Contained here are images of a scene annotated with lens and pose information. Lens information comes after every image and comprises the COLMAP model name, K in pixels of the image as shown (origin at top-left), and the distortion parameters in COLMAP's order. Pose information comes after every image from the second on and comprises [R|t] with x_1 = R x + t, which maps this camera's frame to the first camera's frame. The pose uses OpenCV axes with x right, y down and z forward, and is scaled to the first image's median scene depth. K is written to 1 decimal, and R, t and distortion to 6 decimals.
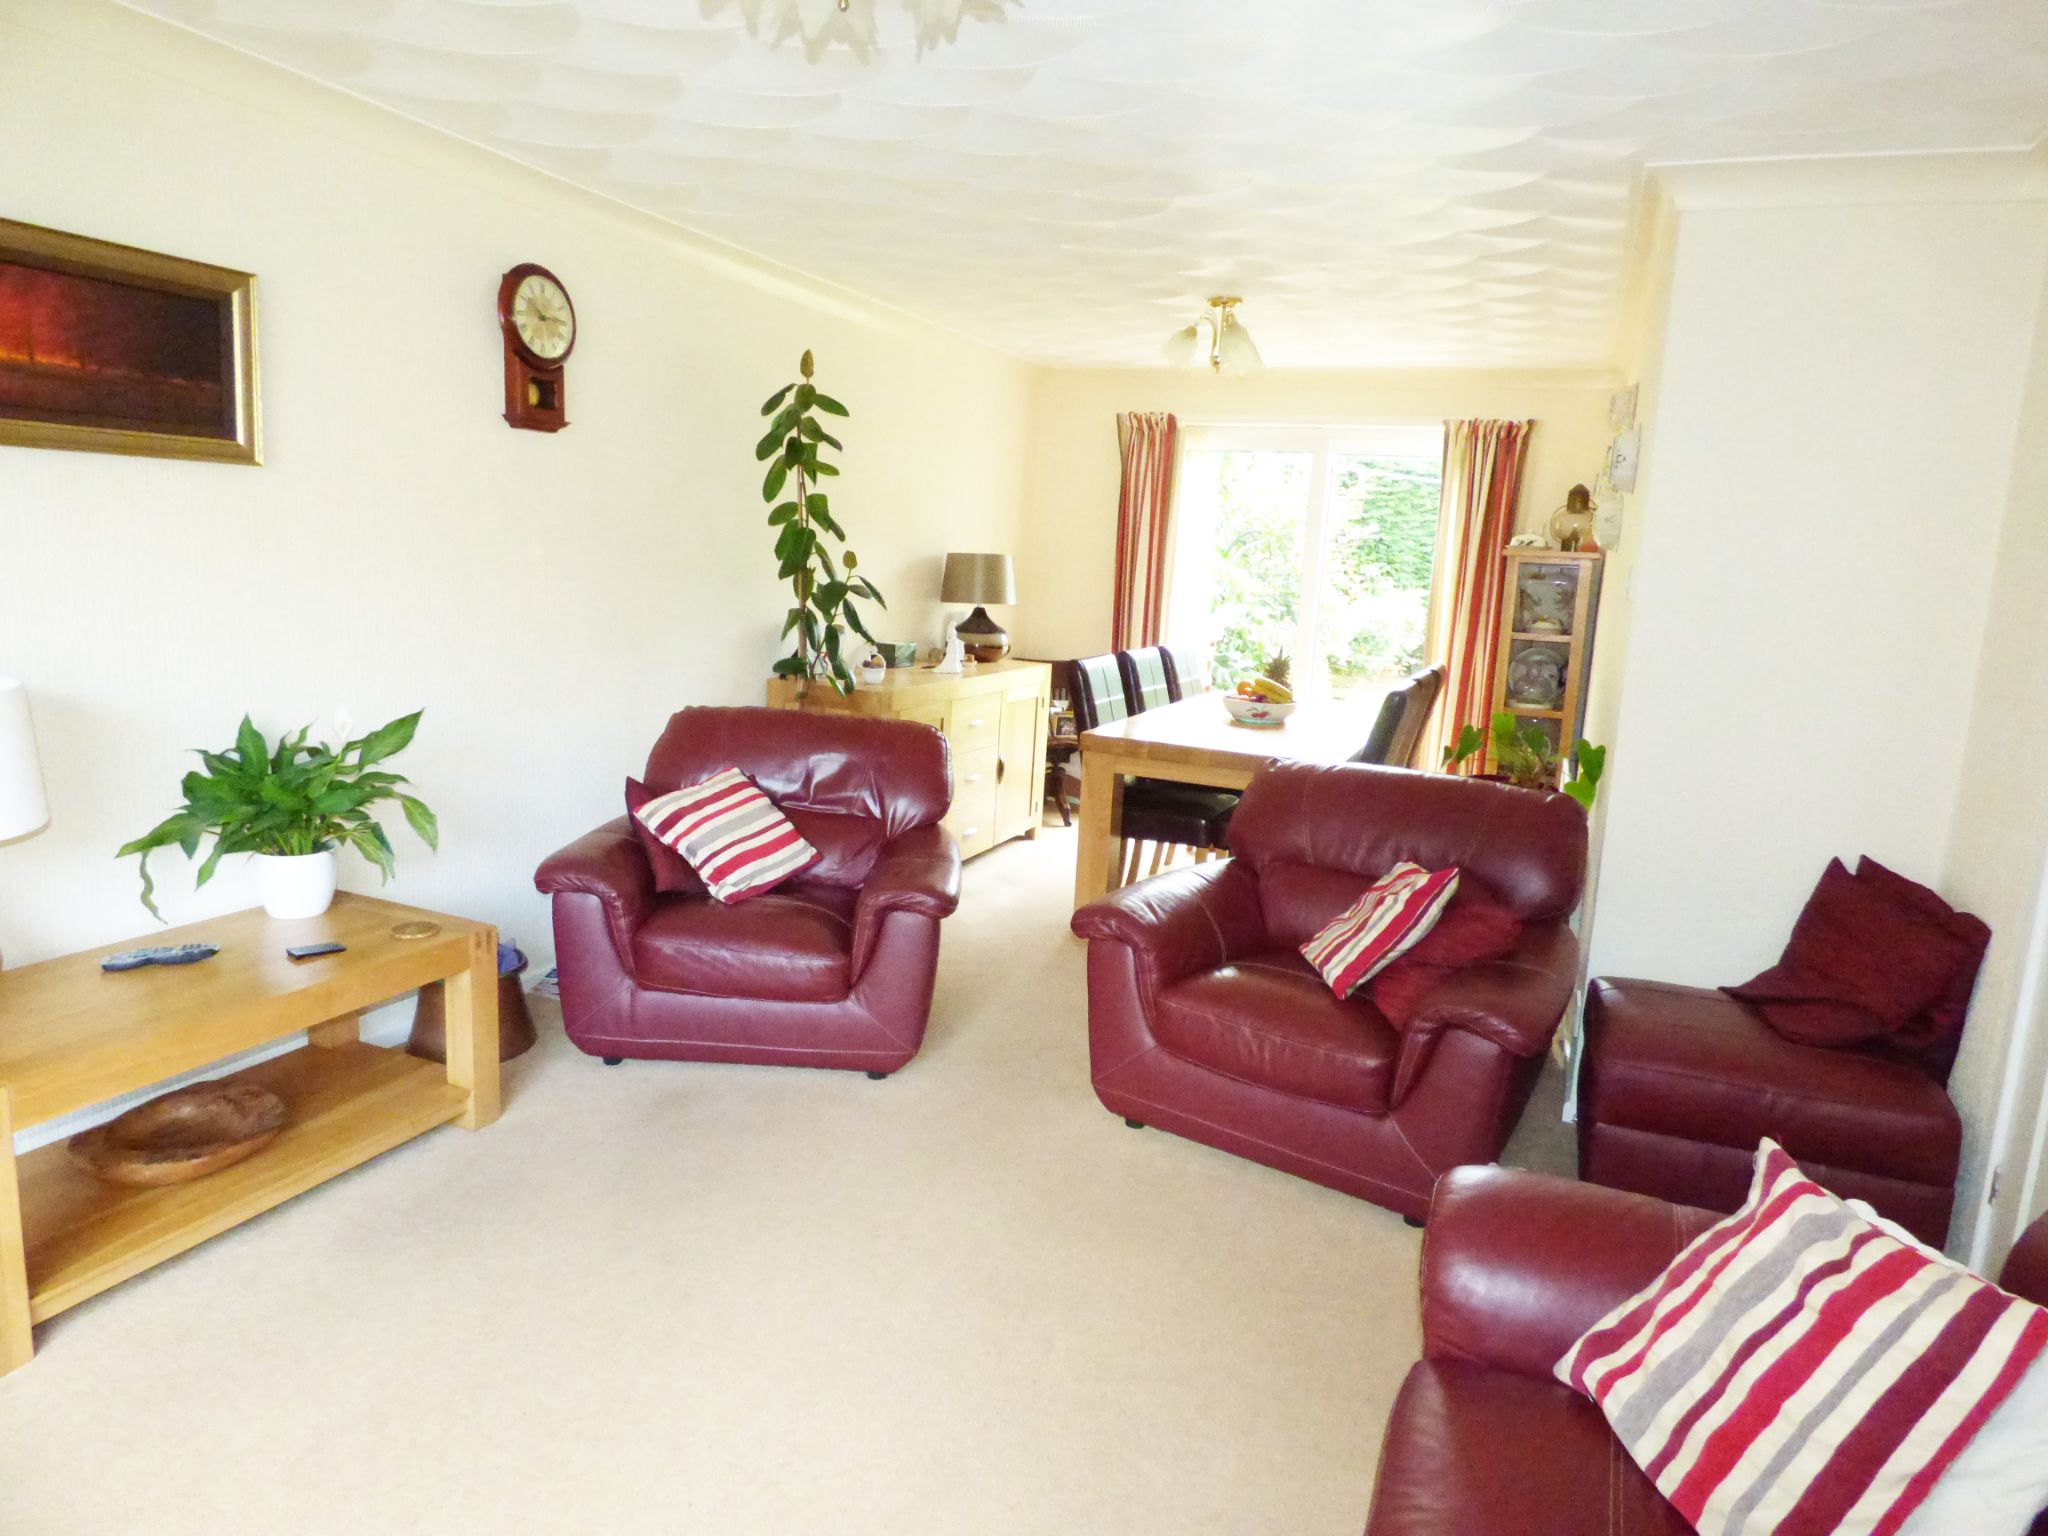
lens RADIAL K [[1233.7, 0, 1019.8], [0, 1233.7, 764.4], [0, 0, 1]] dist [-0.012184, -0.005215]
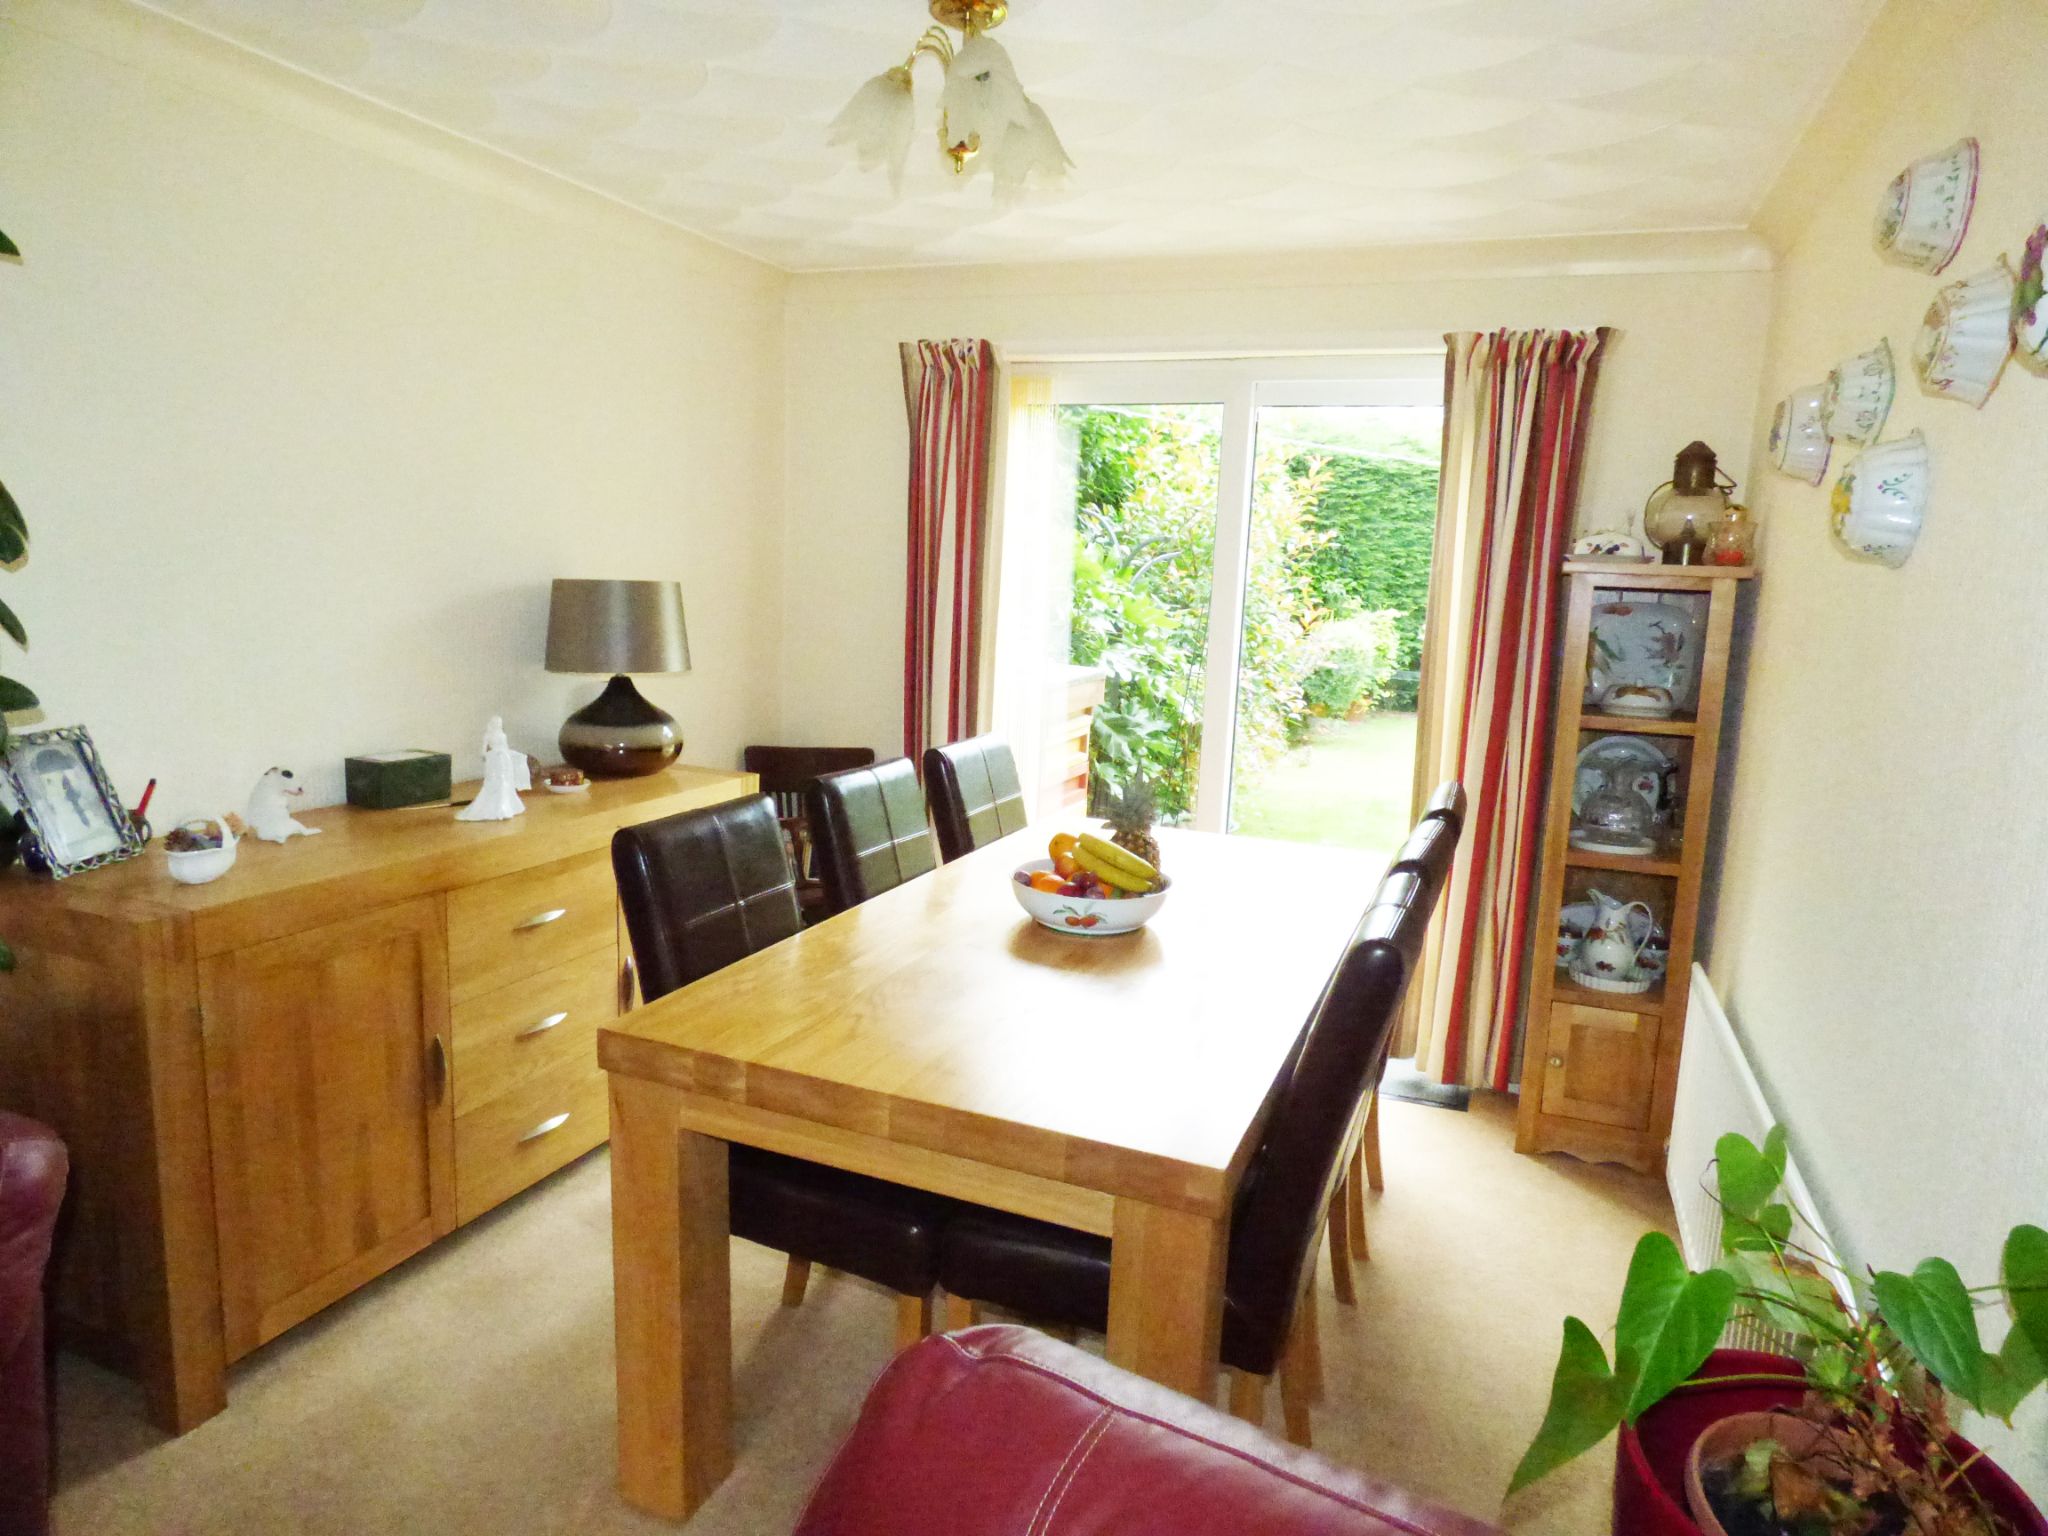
lens RADIAL K [[1233.7, 0, 1024.6], [0, 1233.7, 767.4], [0, 0, 1]] dist [-0.012184, -0.005215]
pose [[0.999564, -0.014416, 0.025760, 0.135262], [0.014675, 0.999843, -0.009893, -0.079009], [-0.025613, 0.010267, 0.999619, 0.446112]]
